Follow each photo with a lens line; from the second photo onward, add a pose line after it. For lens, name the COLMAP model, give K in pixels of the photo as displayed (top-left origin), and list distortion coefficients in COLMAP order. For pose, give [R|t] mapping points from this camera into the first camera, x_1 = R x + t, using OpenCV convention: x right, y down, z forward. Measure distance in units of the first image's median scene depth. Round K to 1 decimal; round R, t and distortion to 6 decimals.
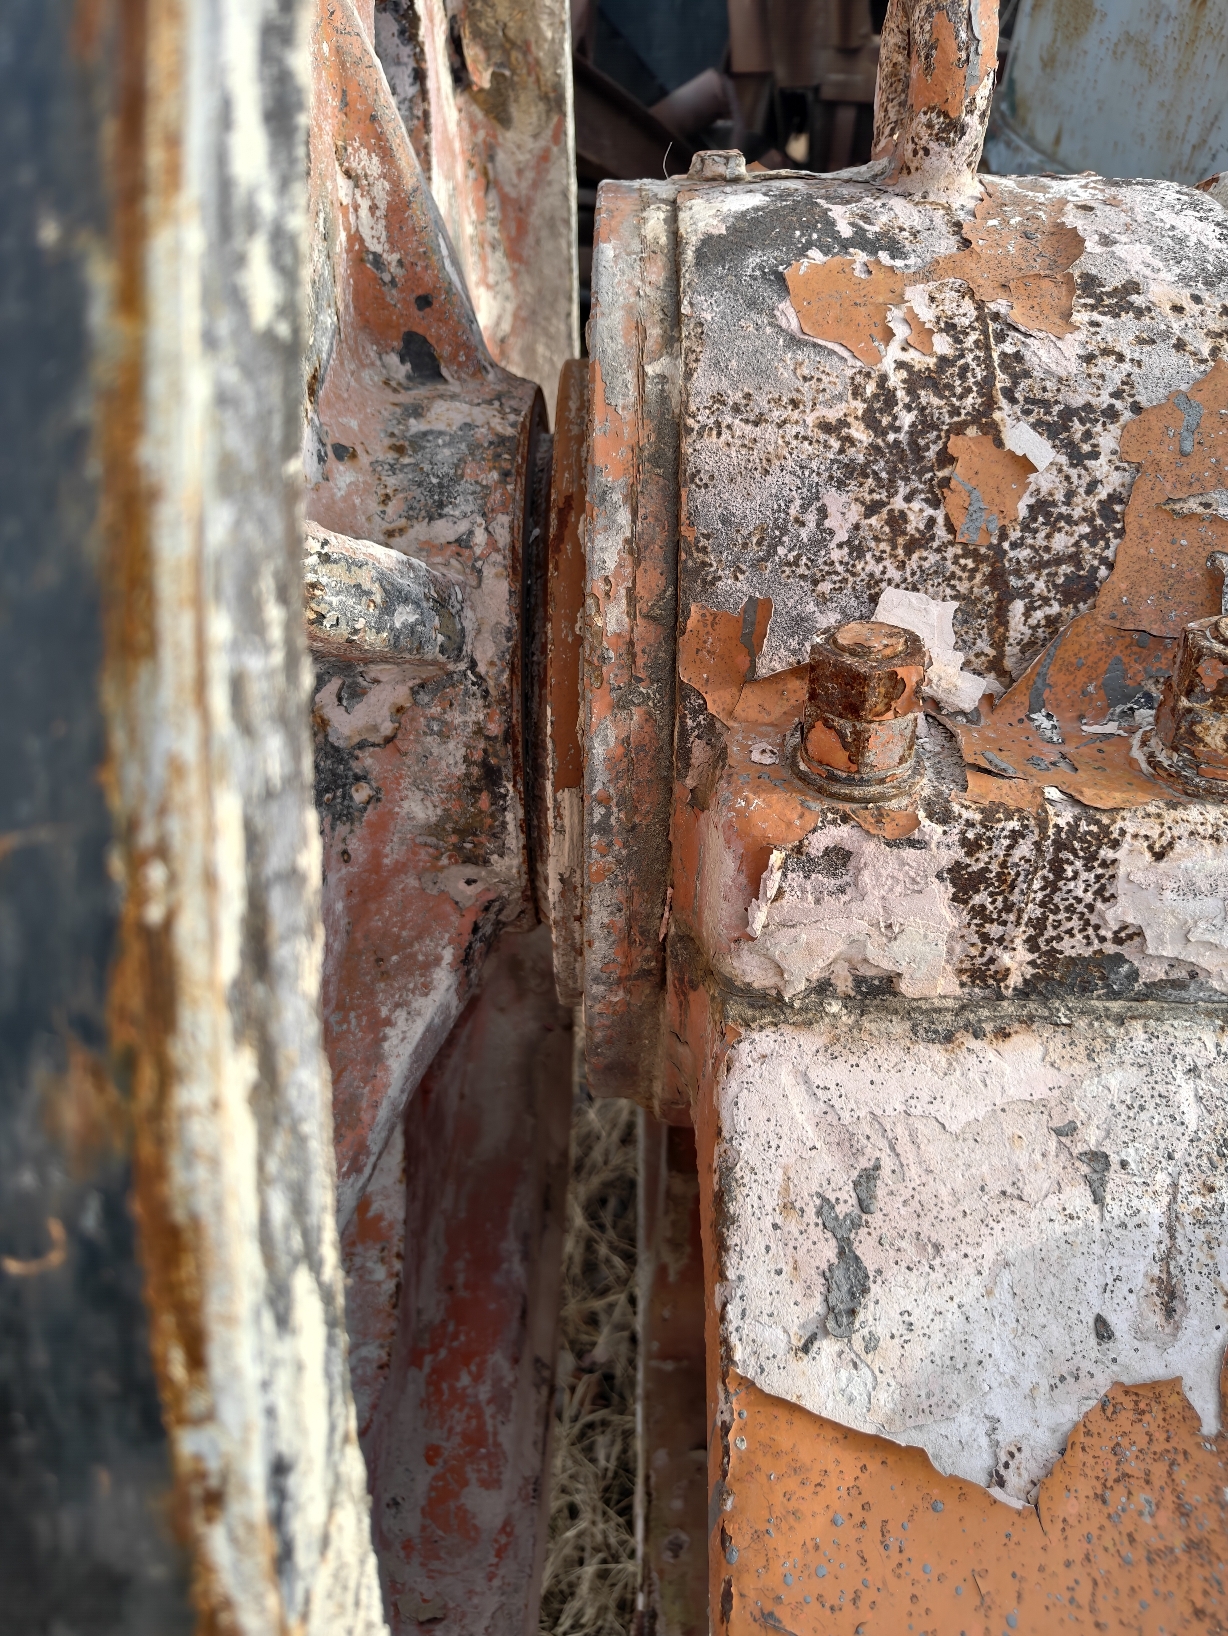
lens RADIAL K [[1148.0, 0, 596.9], [0, 1148.0, 812.5], [0, 0, 1]] dist [0.023819, -0.029846]
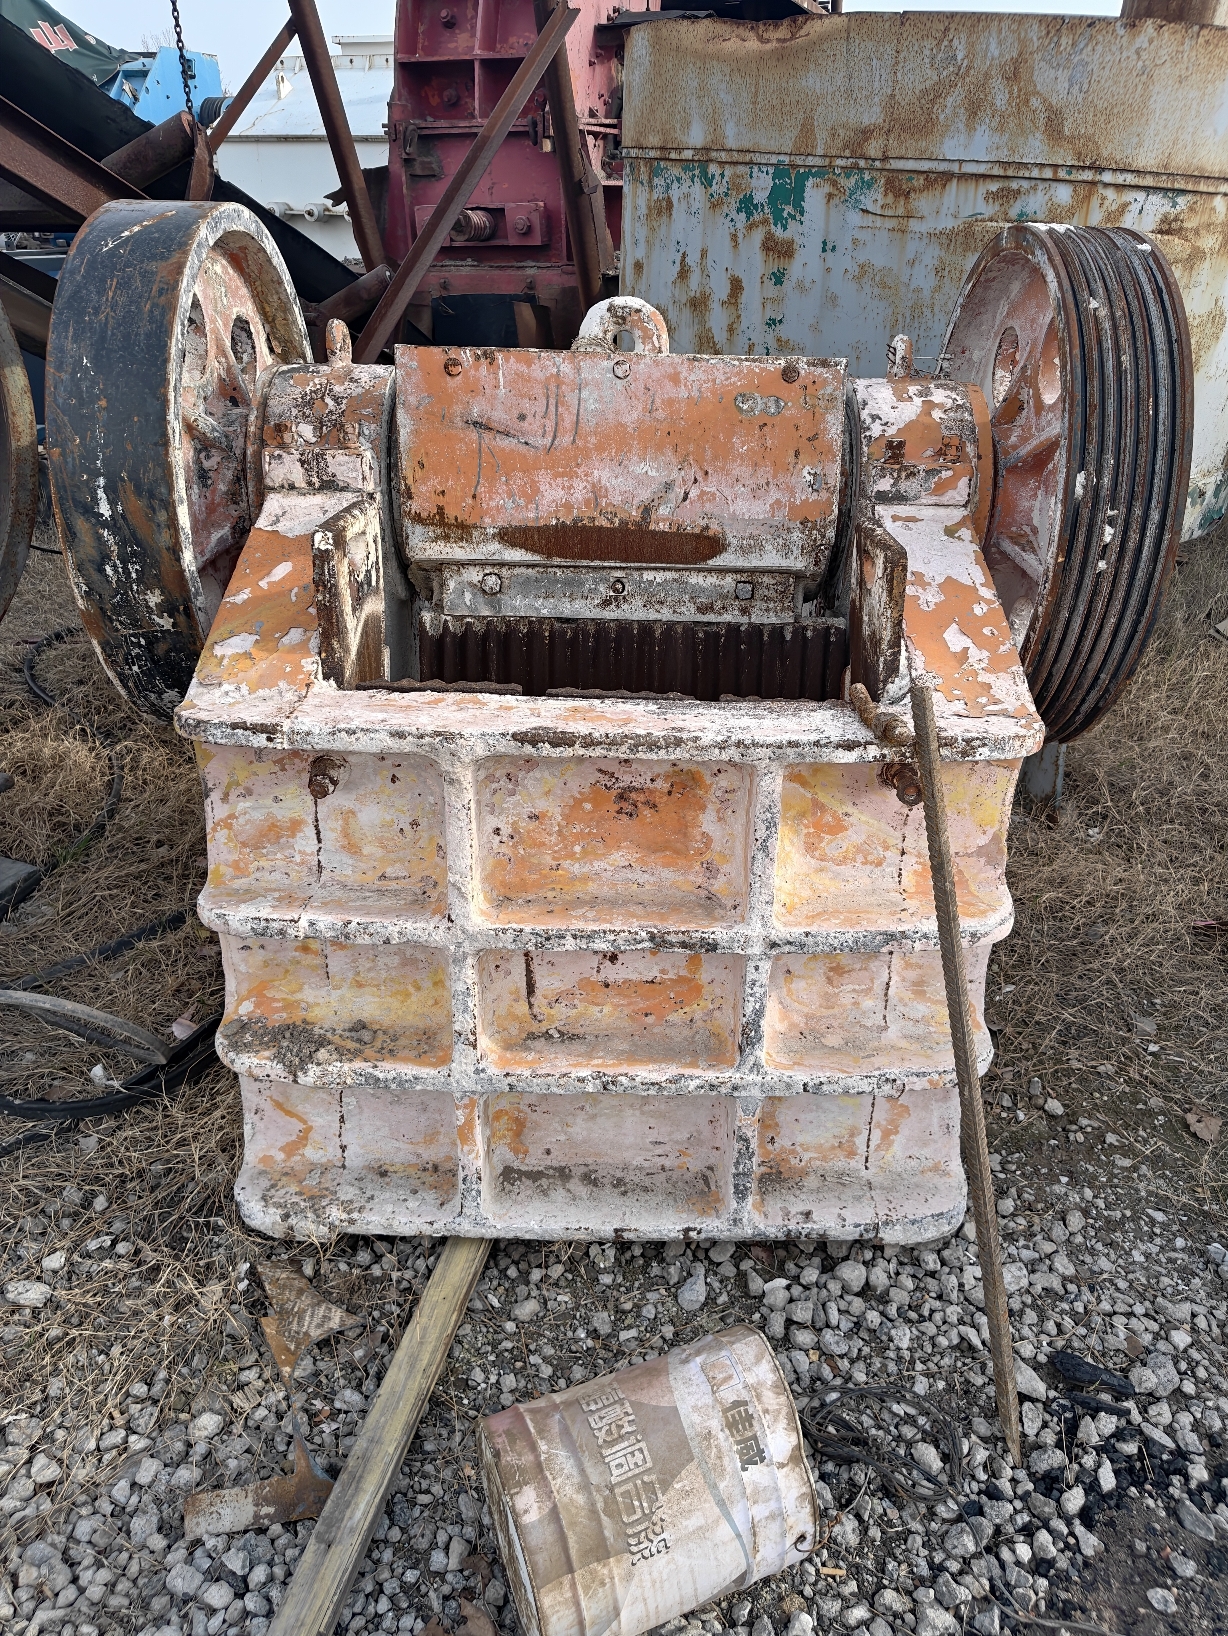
lens RADIAL K [[1159.0, 0, 606.2], [0, 1159.0, 811.9], [0, 0, 1]] dist [0.042580, -0.076091]
pose [[0.999913, 0.010883, 0.007434, 1.701933], [-0.008958, 0.974930, -0.222329, 2.867228], [-0.009667, 0.222243, 0.974943, -4.080782]]
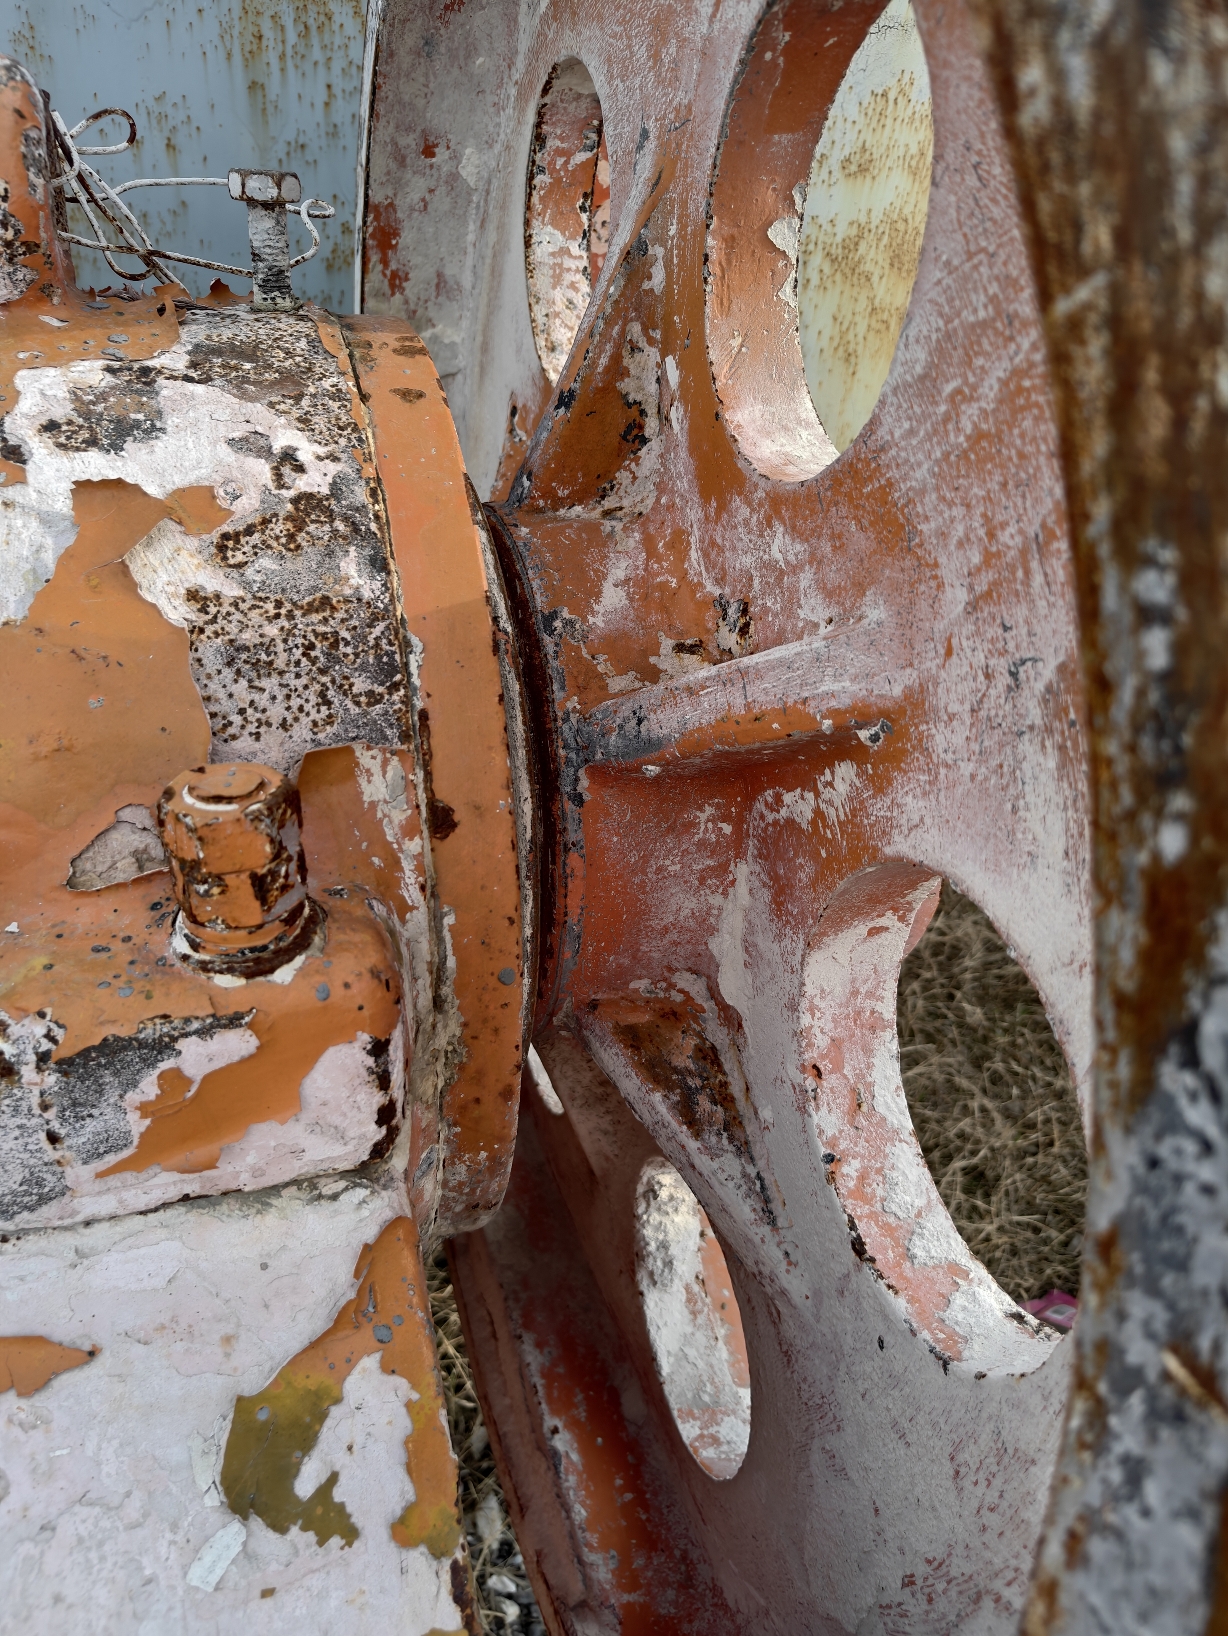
lens RADIAL K [[1148.0, 0, 596.9], [0, 1148.0, 812.5], [0, 0, 1]] dist [0.023819, -0.029846]
pose [[0.948804, -0.108987, 0.296466, 3.372525], [0.127248, 0.990940, -0.042952, -0.034535], [-0.289099, 0.078478, 0.954077, 0.051667]]
